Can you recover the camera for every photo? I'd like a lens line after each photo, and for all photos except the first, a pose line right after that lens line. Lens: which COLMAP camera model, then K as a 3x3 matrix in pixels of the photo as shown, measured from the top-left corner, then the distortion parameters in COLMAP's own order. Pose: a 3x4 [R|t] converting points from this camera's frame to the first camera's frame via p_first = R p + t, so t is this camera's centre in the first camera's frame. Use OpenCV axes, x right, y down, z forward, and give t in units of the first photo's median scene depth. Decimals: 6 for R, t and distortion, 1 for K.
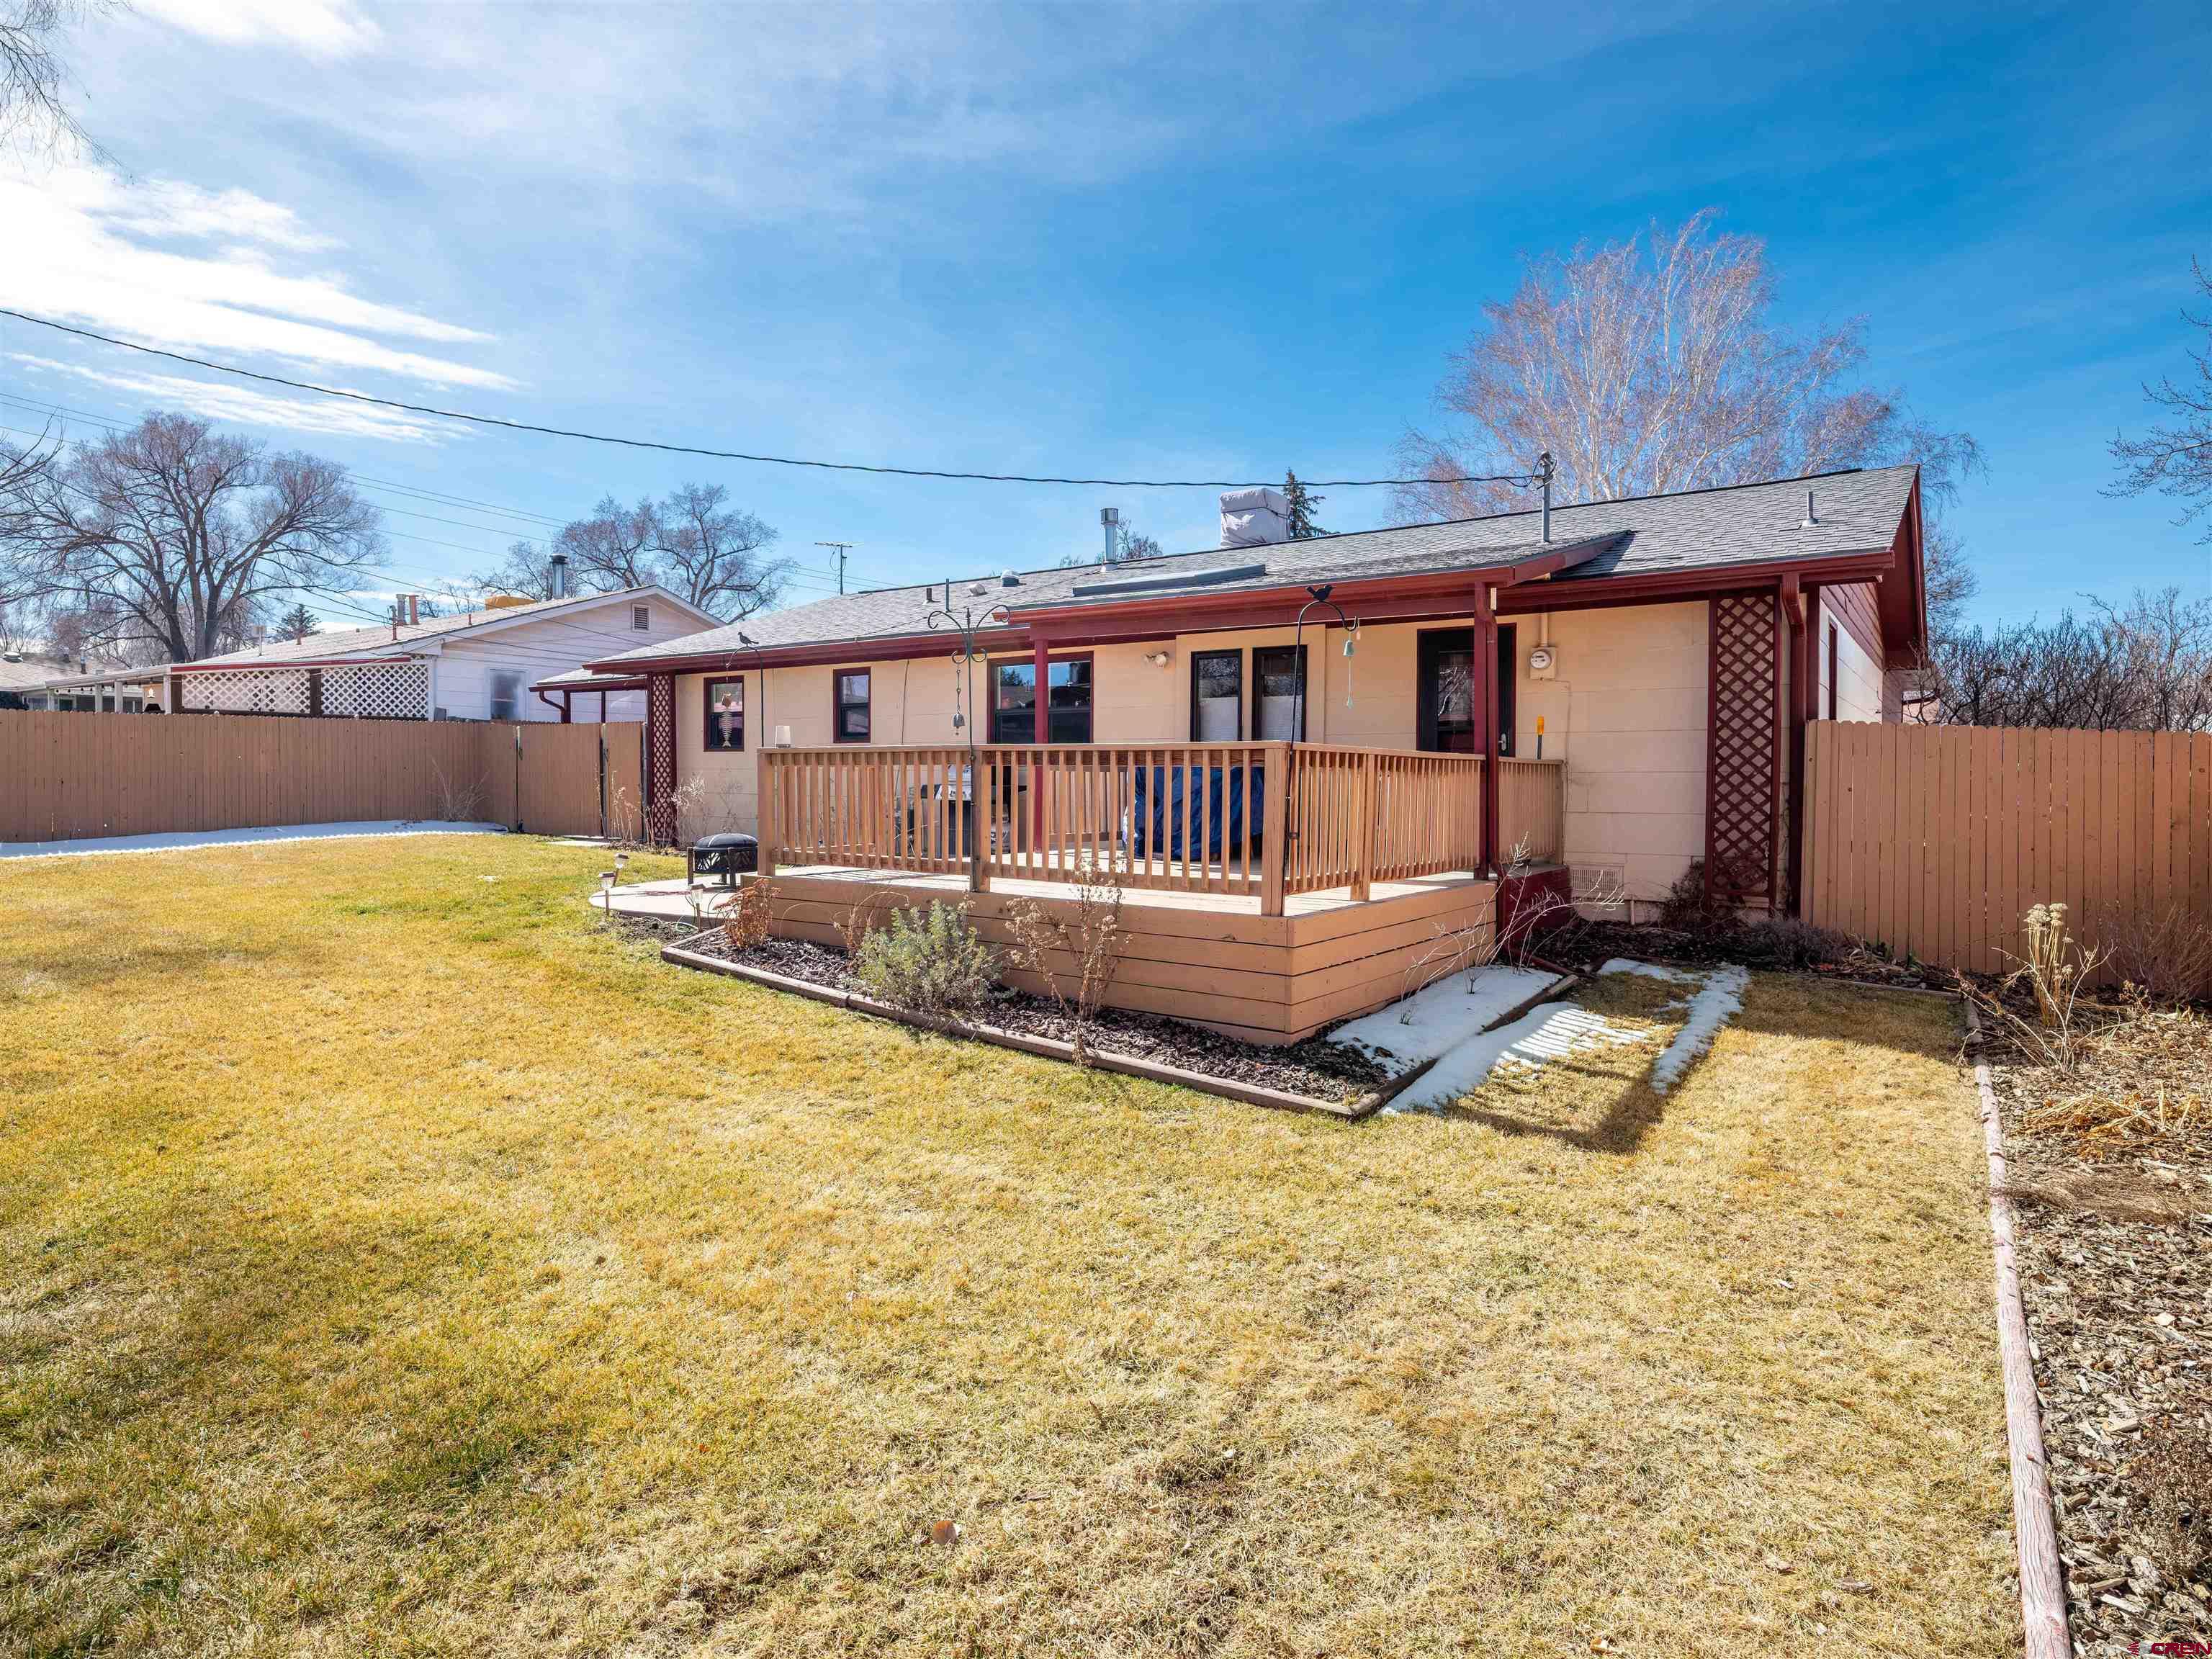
lens RADIAL K [[1191.5, 0, 1098.6], [0, 1191.5, 812.5], [0, 0, 1]] dist [-0.002576, 0.000292]
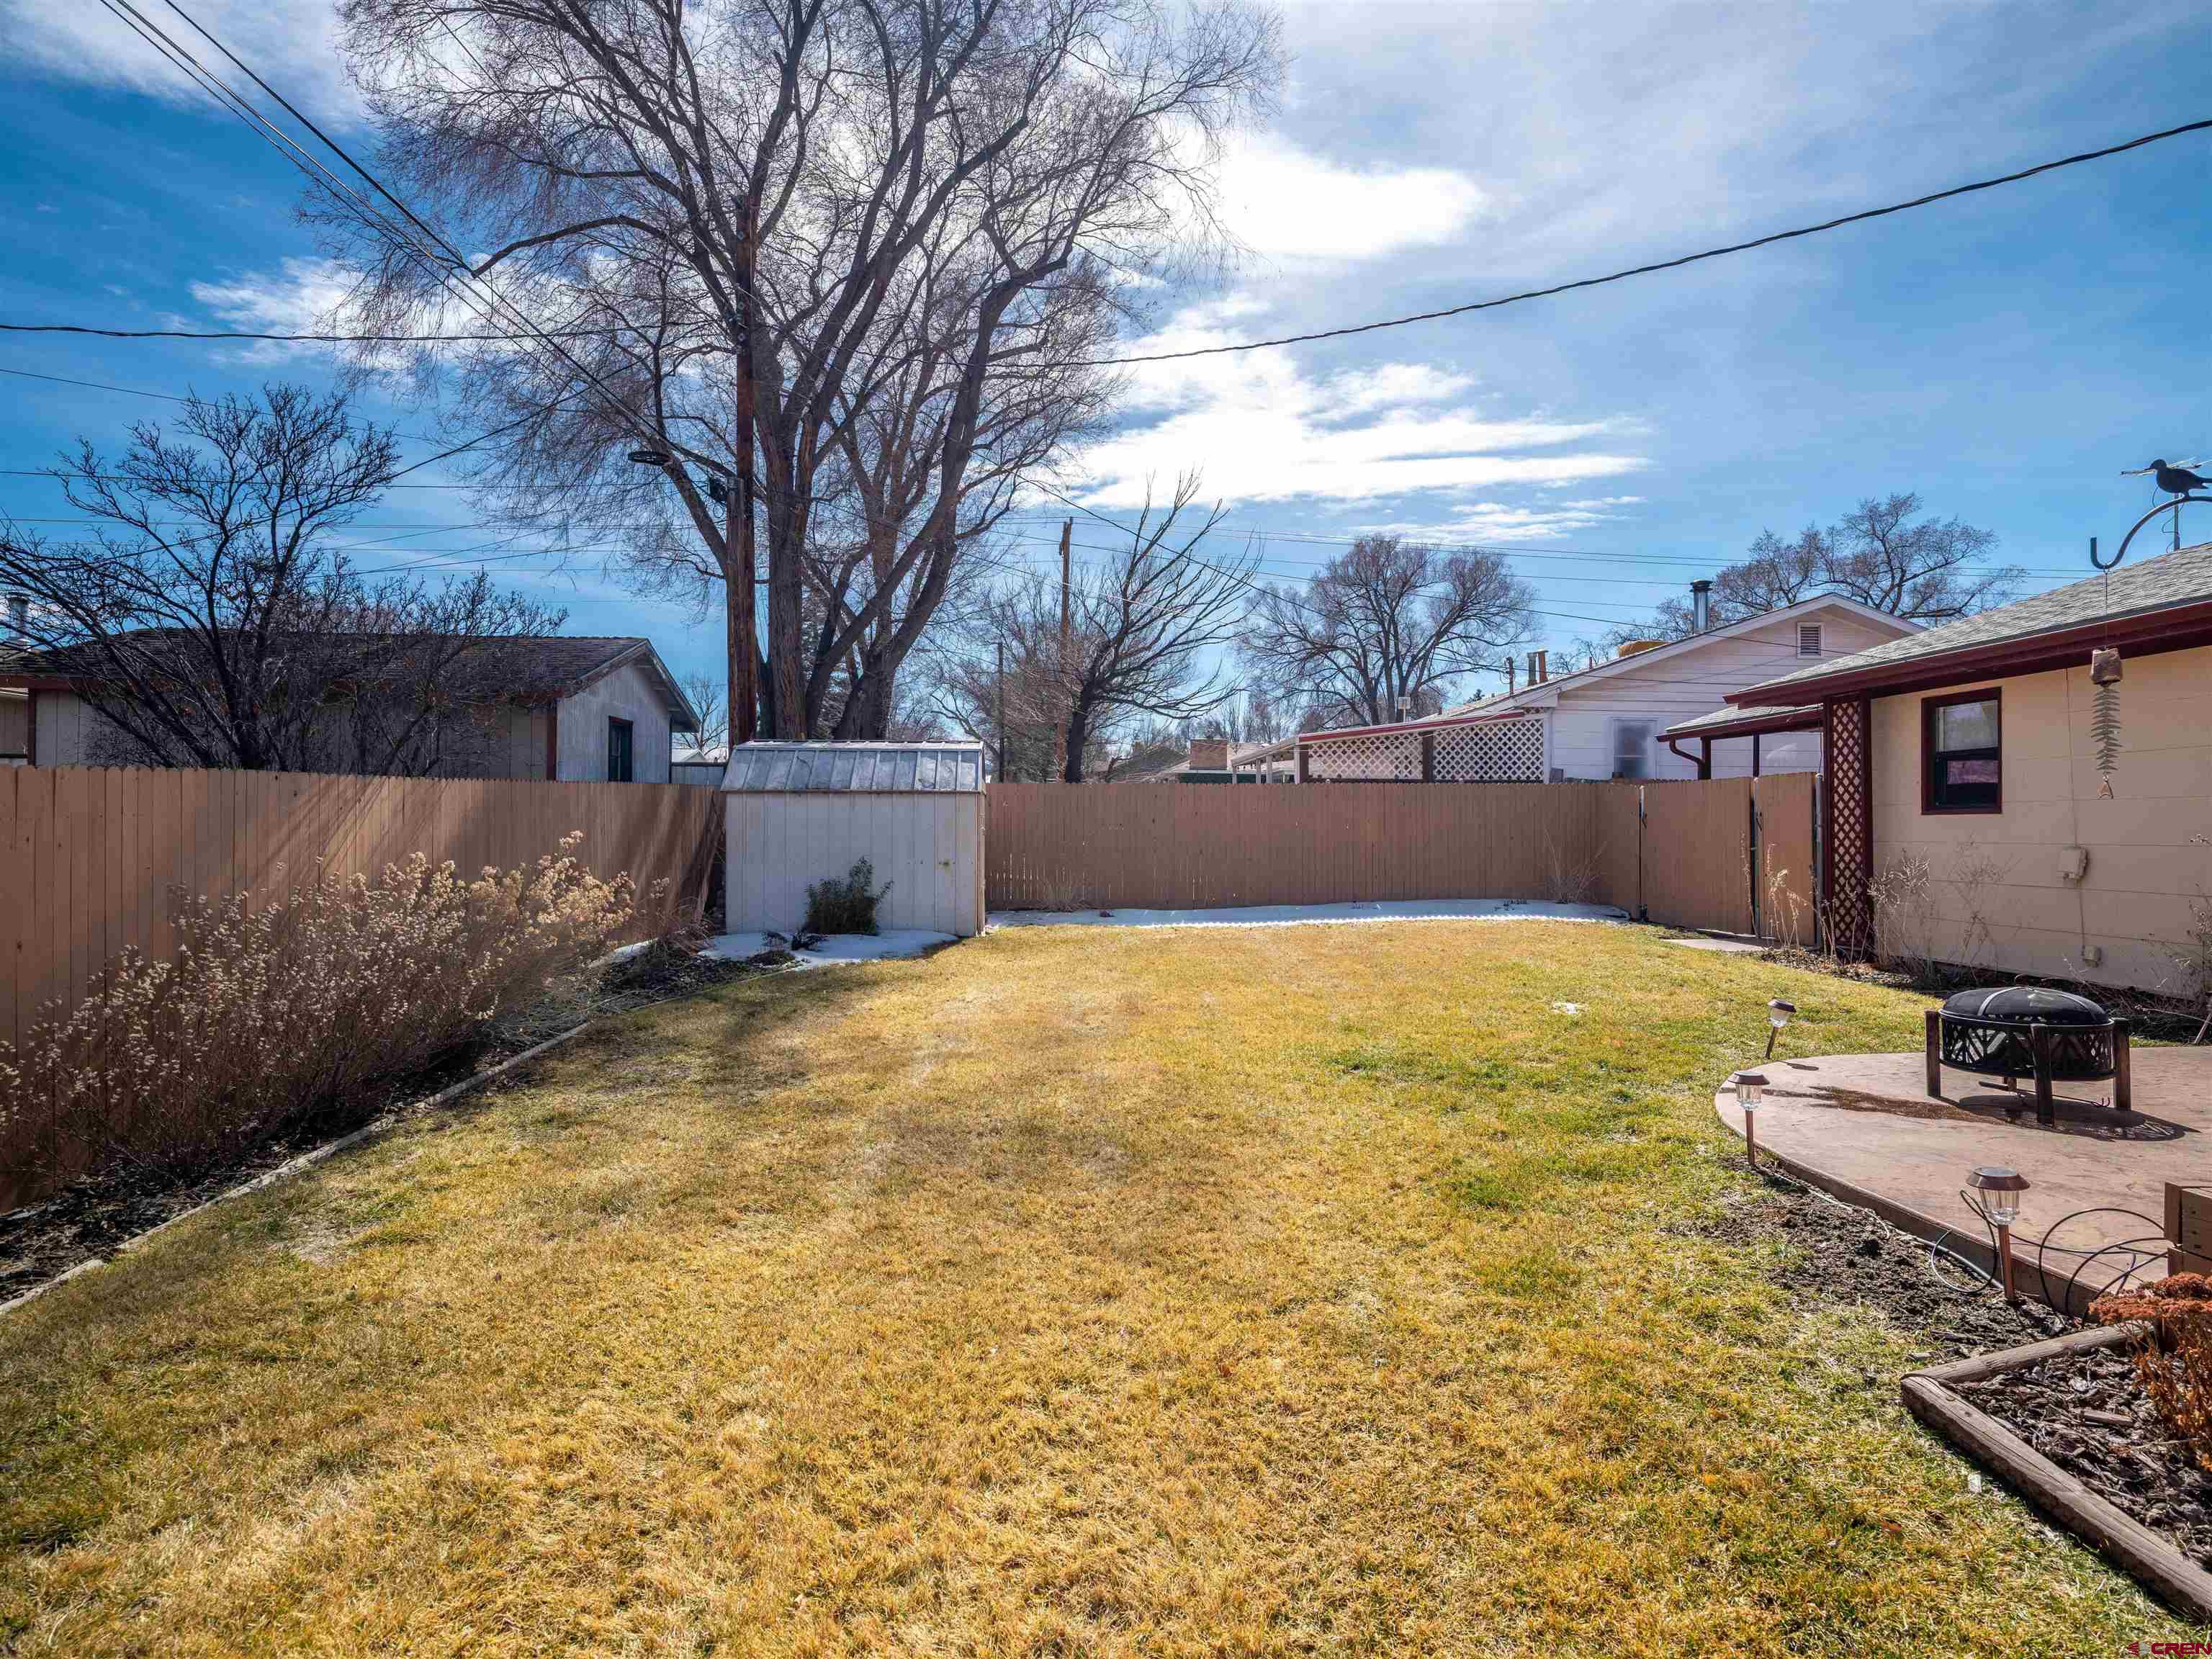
lens RADIAL K [[1191.5, 0, 1098.6], [0, 1191.5, 812.5], [0, 0, 1]] dist [-0.002576, 0.000292]
pose [[0.620729, -0.015115, -0.783880, -0.081444], [-0.028267, 0.998733, -0.041642, -0.010314], [0.783515, 0.048006, 0.619515, 0.202105]]
